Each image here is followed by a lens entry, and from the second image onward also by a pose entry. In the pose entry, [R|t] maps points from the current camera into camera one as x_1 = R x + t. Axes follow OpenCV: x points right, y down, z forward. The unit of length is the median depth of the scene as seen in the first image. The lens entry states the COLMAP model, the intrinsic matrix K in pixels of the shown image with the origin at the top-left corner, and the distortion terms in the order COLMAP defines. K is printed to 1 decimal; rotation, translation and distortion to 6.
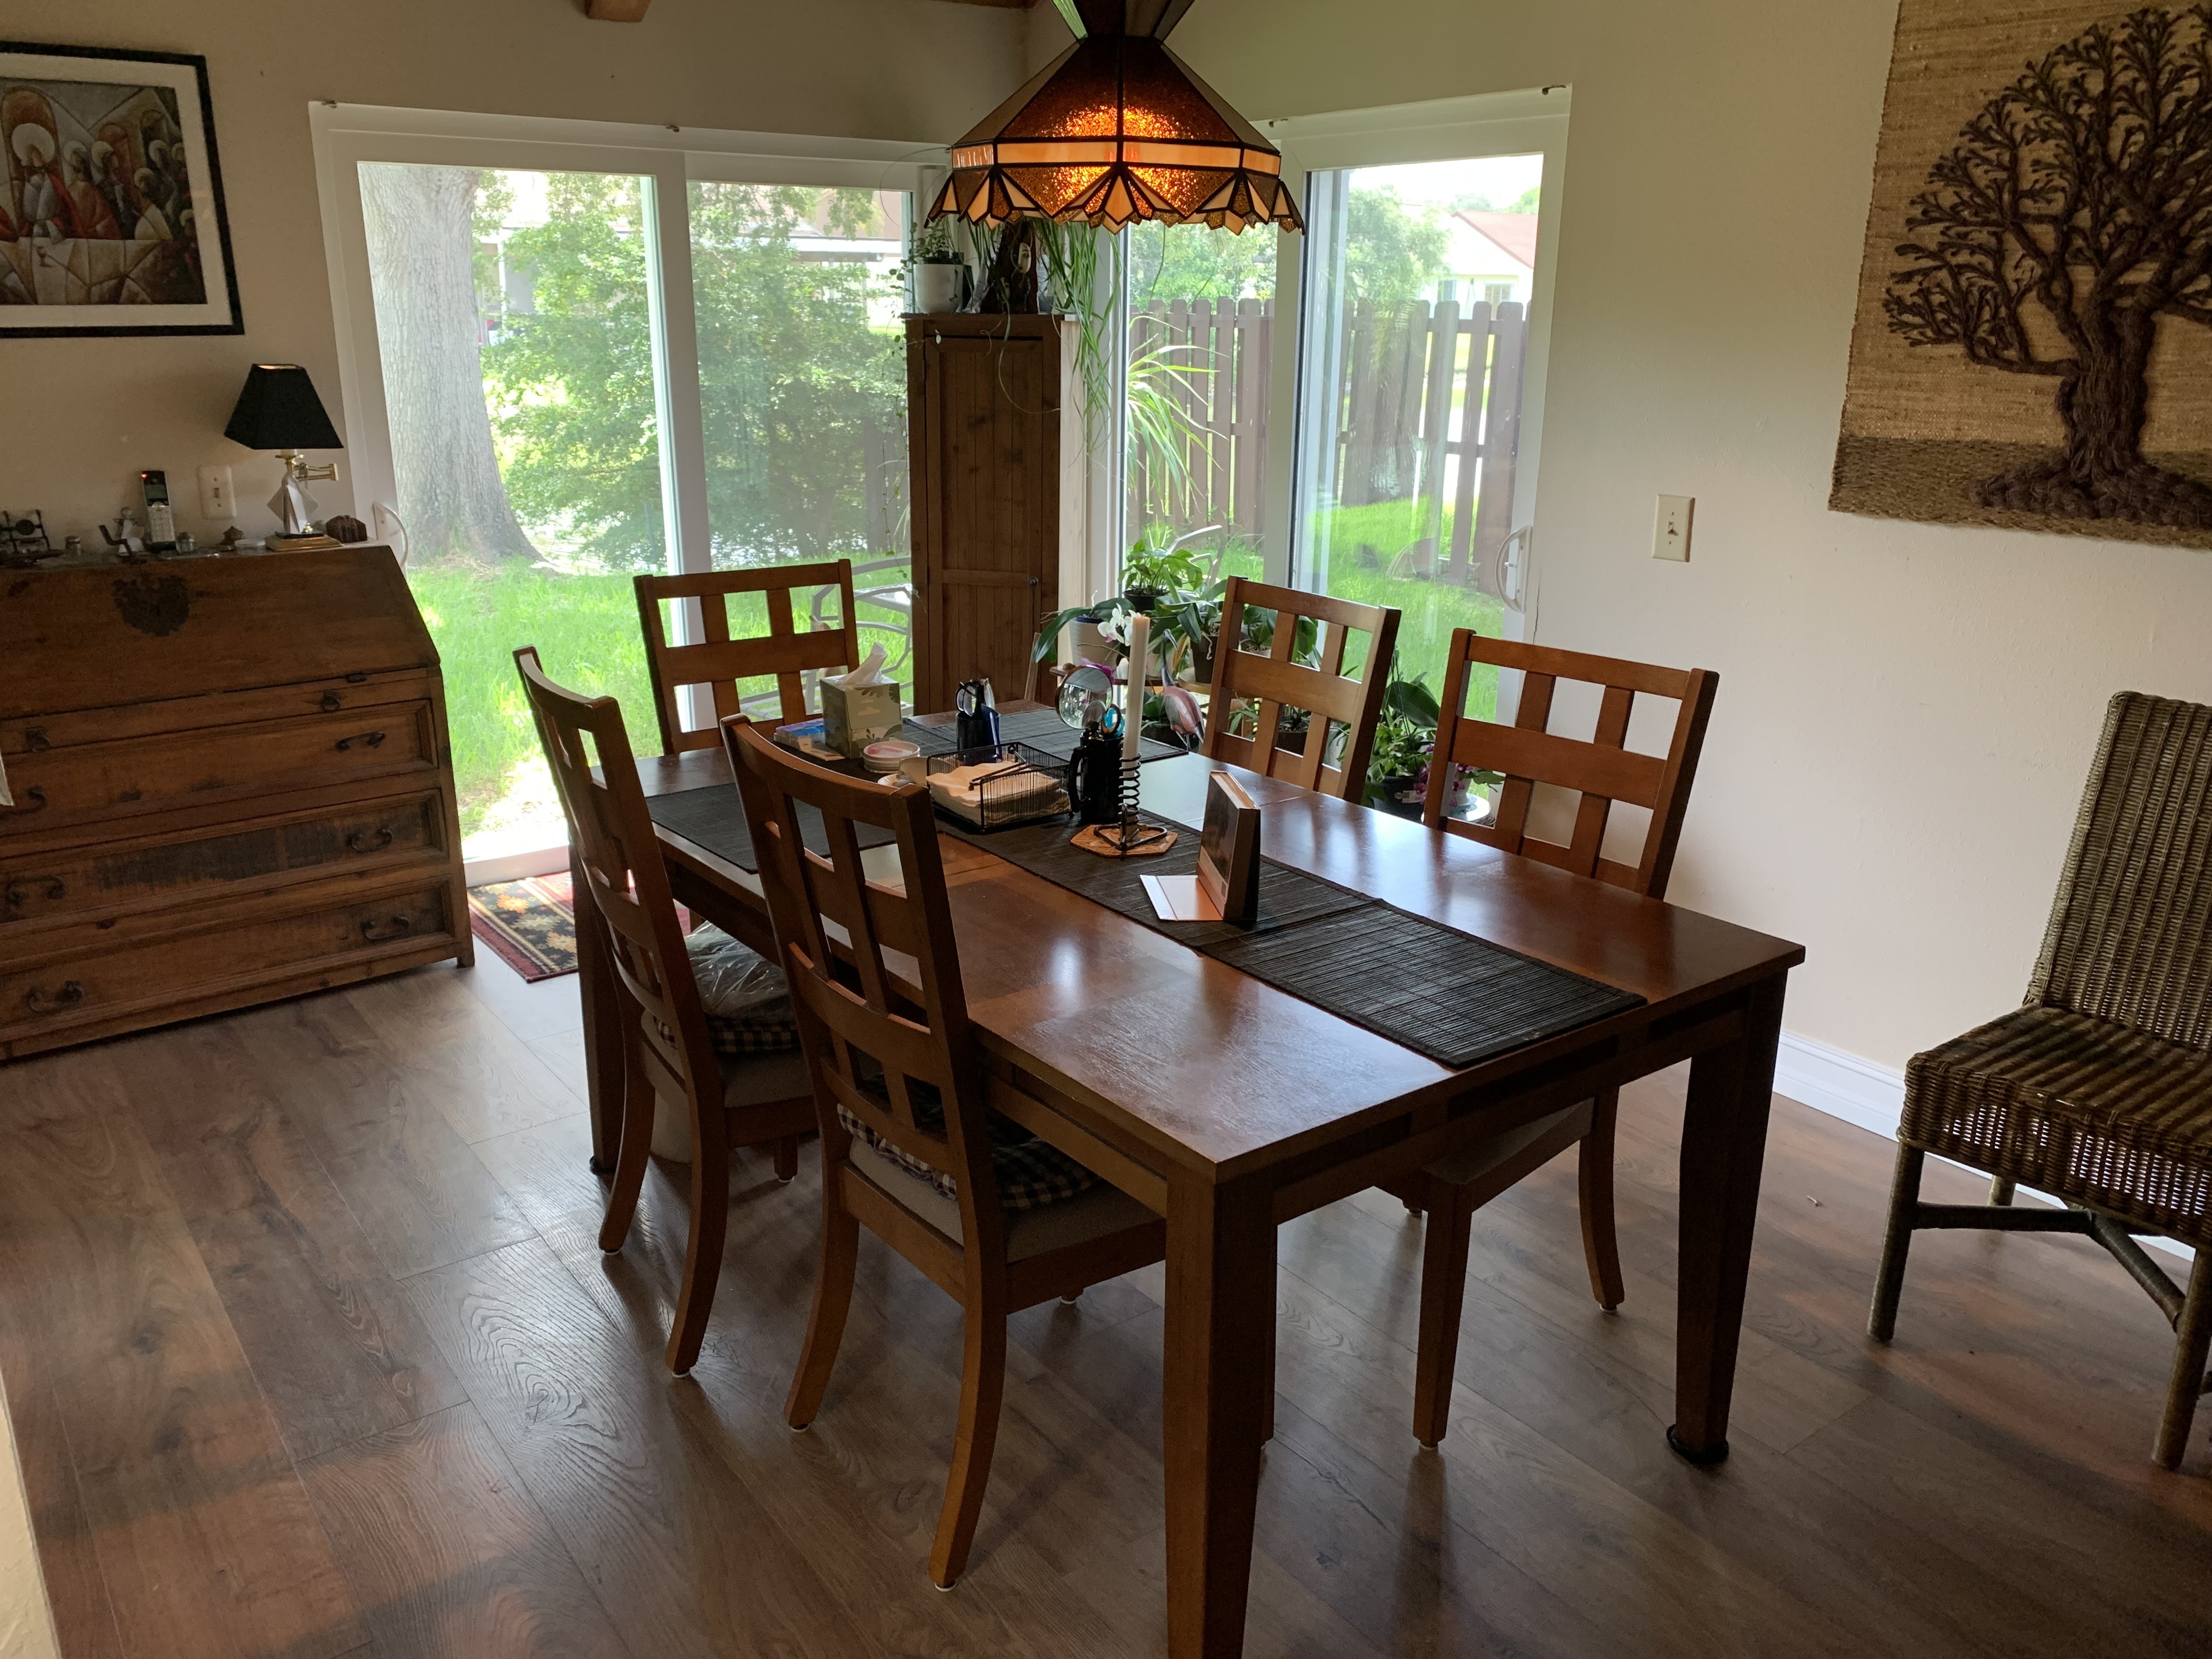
lens RADIAL K [[1680.2, 0, 1099.7], [0, 1680.2, 832.2], [0, 0, 1]] dist [-0.007658, -0.002446]
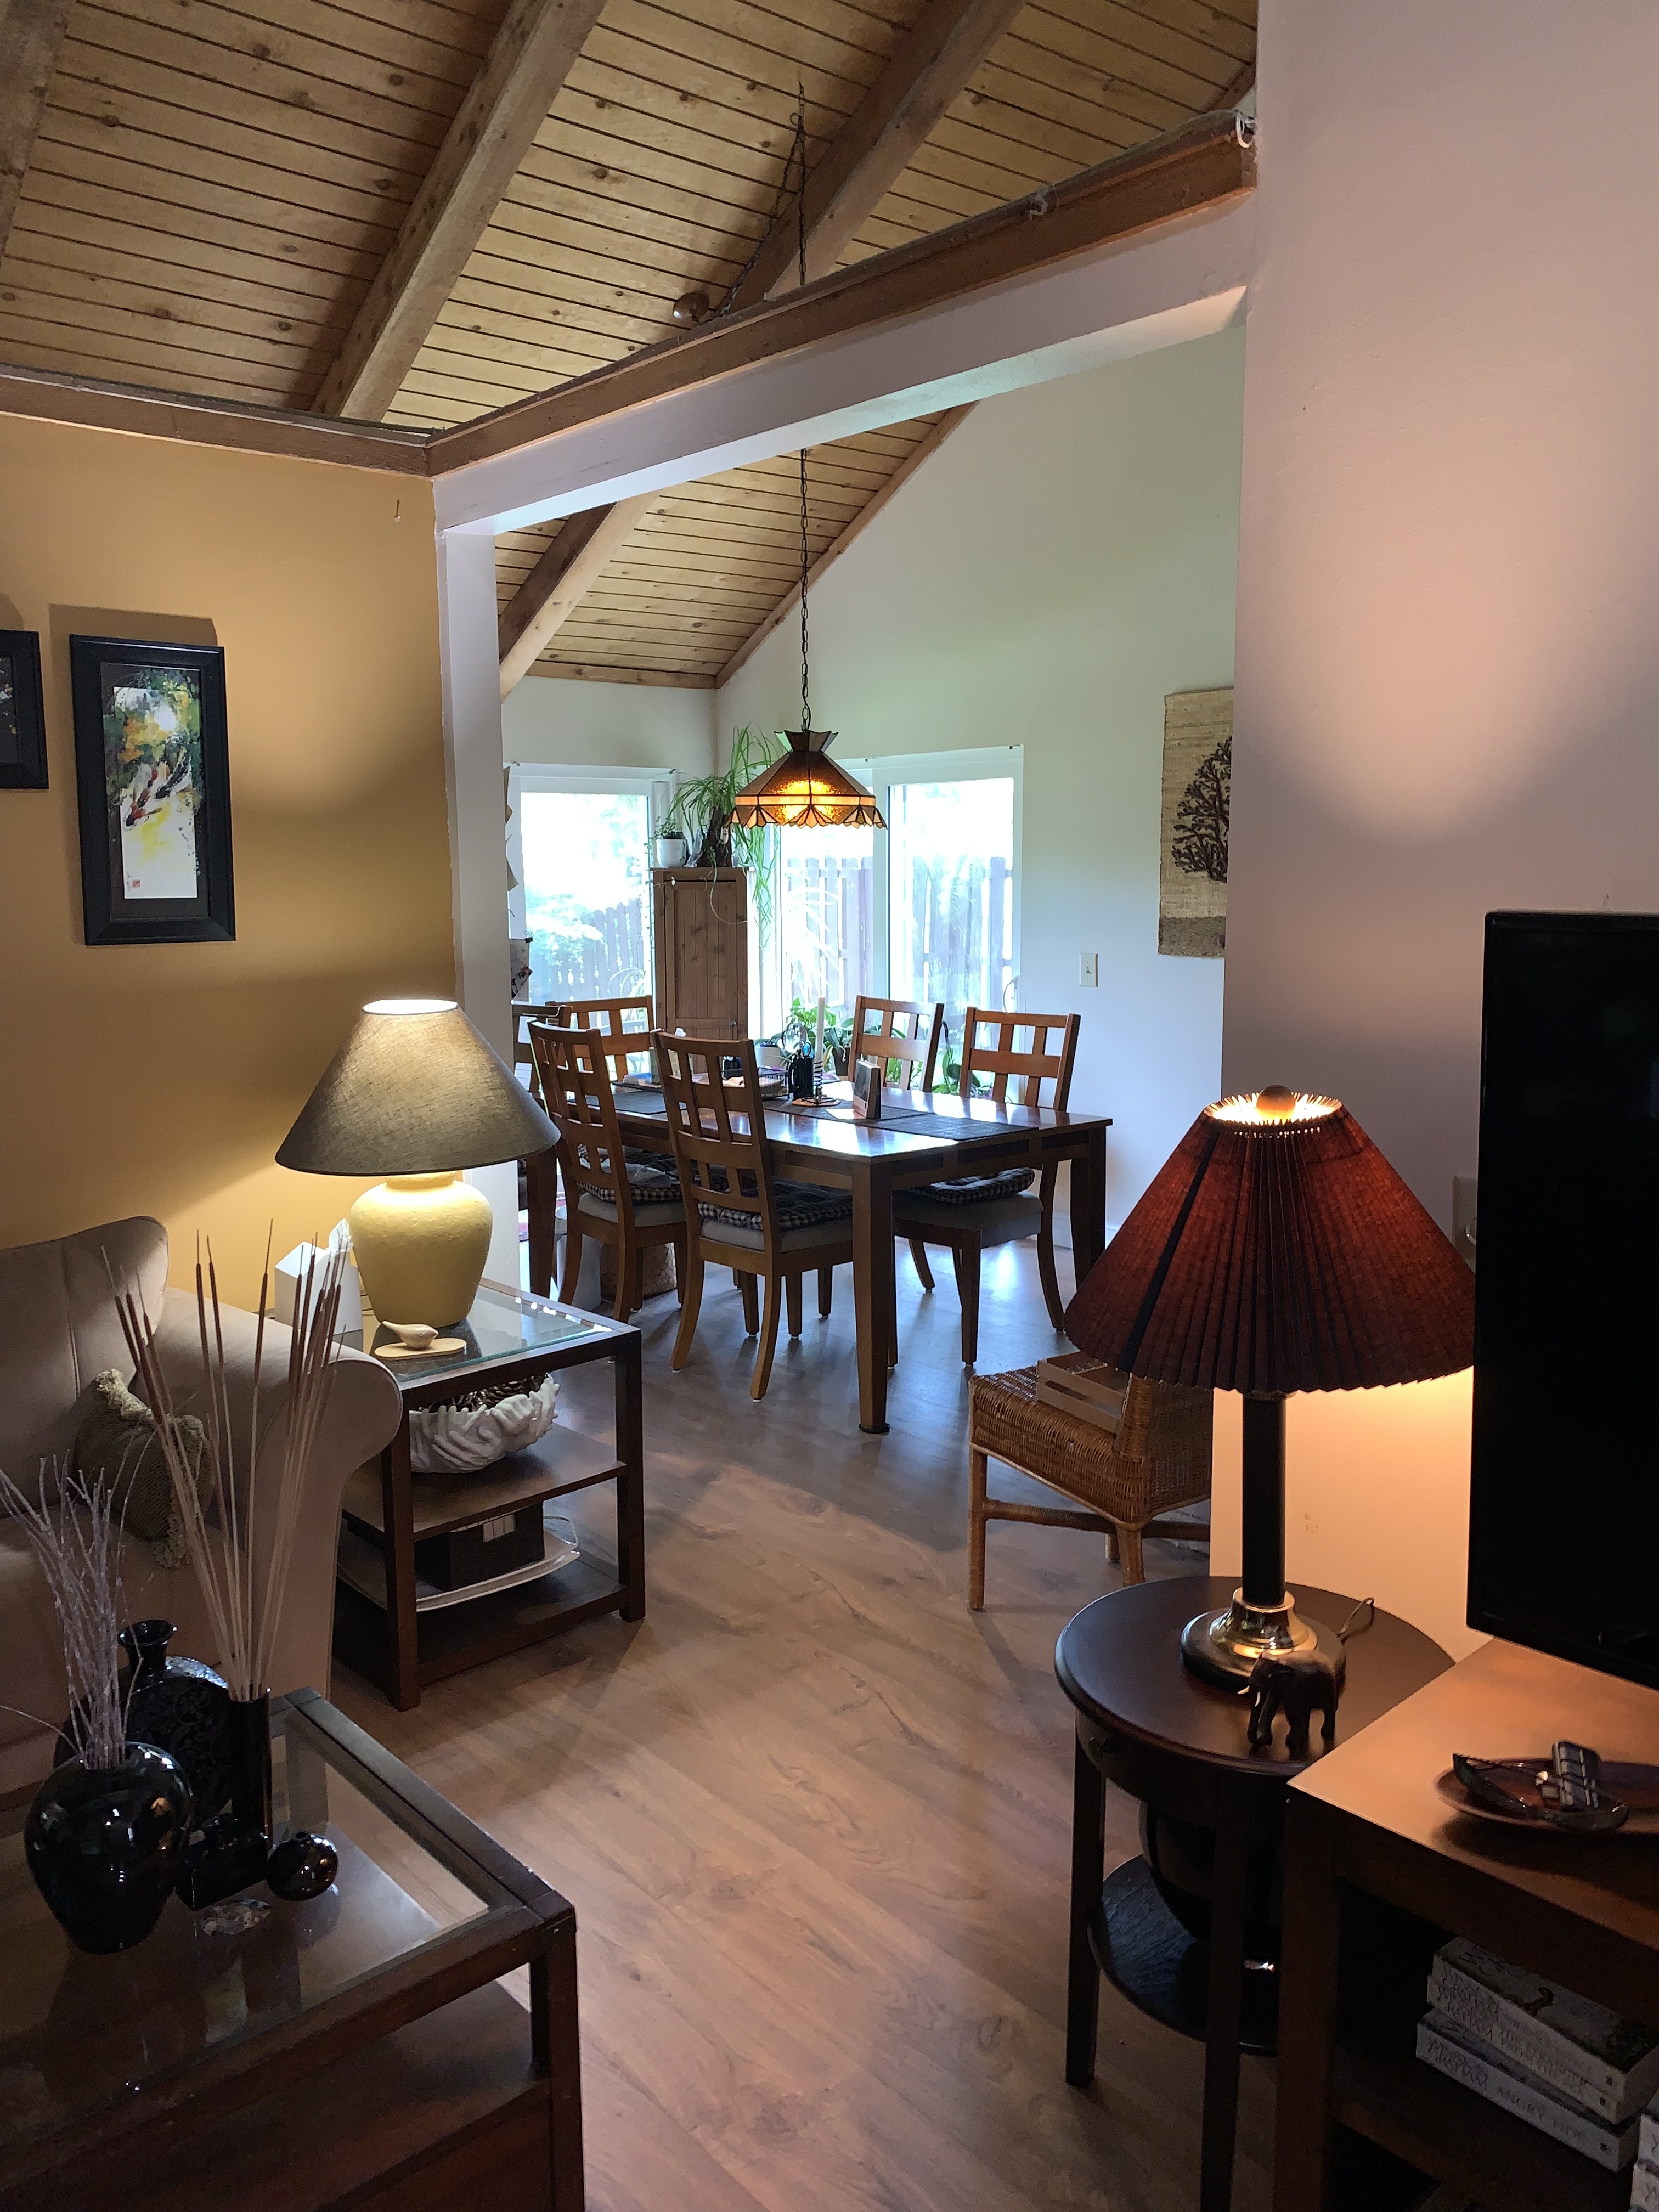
lens RADIAL K [[1680.2, 0, 831.9], [0, 1680.2, 1104.6], [0, 0, 1]] dist [-0.007658, -0.002446]
pose [[0.996550, -0.028288, 0.078026, -0.115938], [0.040423, 0.986510, -0.158629, 0.305755], [-0.072486, 0.161236, 0.984250, -0.969217]]
